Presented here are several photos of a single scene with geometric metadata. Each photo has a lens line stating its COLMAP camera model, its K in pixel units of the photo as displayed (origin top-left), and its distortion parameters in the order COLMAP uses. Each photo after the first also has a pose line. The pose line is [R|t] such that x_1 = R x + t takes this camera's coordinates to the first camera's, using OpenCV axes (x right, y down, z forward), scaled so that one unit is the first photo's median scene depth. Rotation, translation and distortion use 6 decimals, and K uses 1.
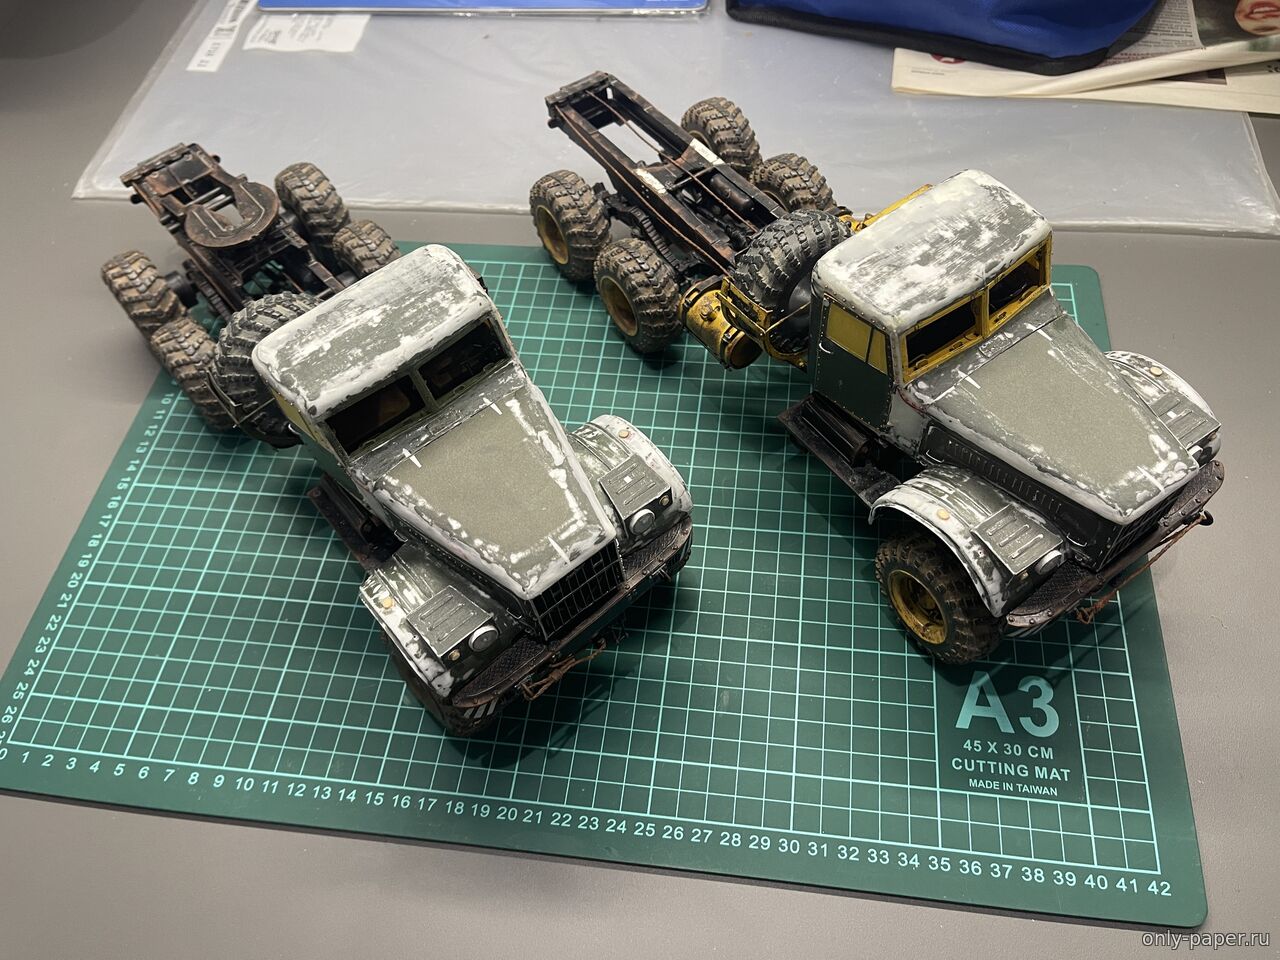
lens RADIAL K [[993.1, 0, 640.0], [0, 993.1, 480.0], [0, 0, 1]] dist [0.038249, -0.077090]
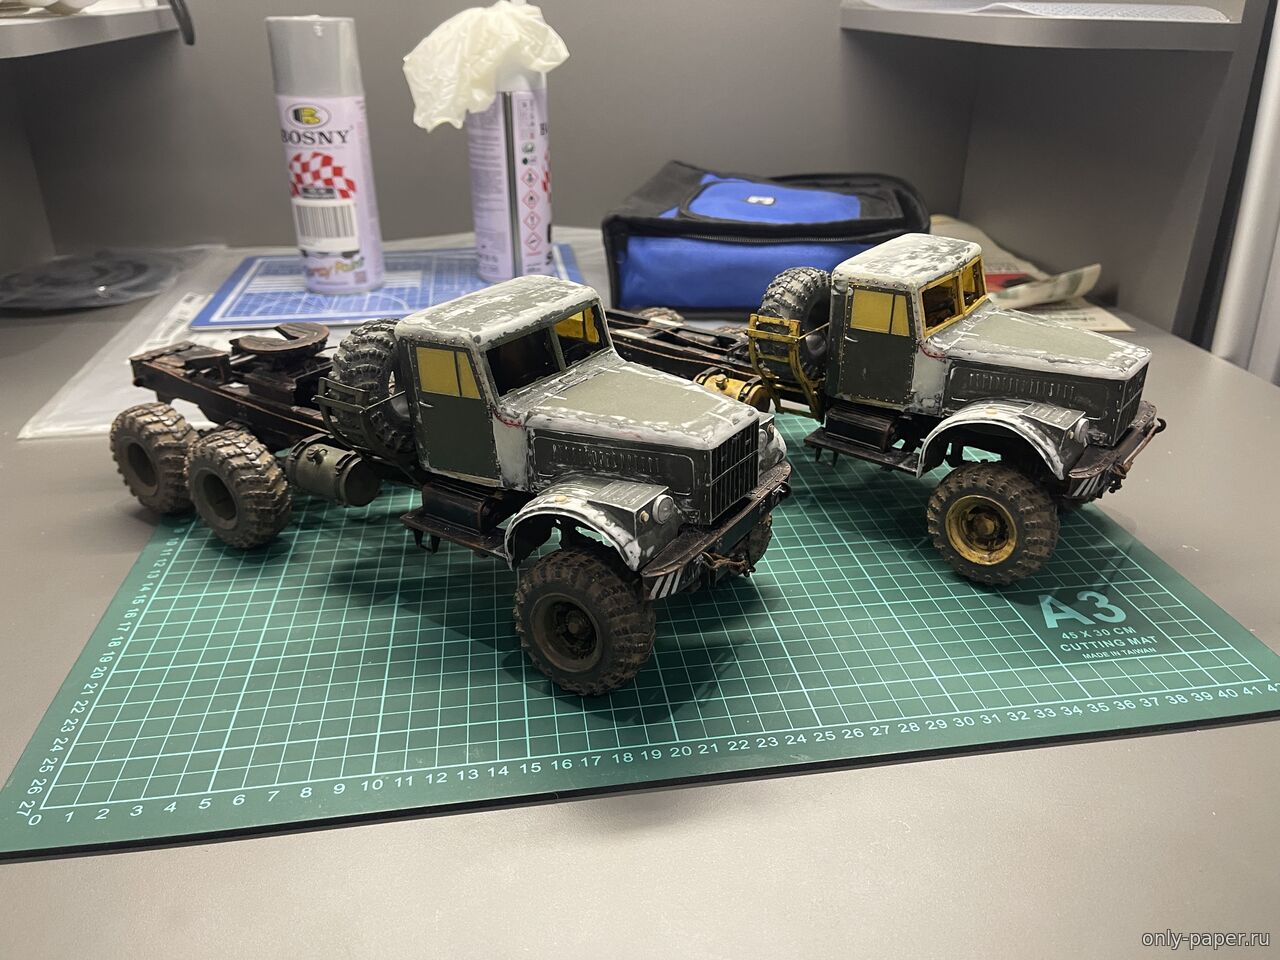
lens RADIAL K [[1006.3, 0, 640.6], [0, 1006.3, 498.1], [0, 0, 1]] dist [0.046273, -0.085503]
pose [[0.956502, -0.055596, 0.286380, -0.466370], [0.192723, 0.857378, -0.477243, 0.628418], [-0.219004, 0.511676, 0.830798, 0.109506]]
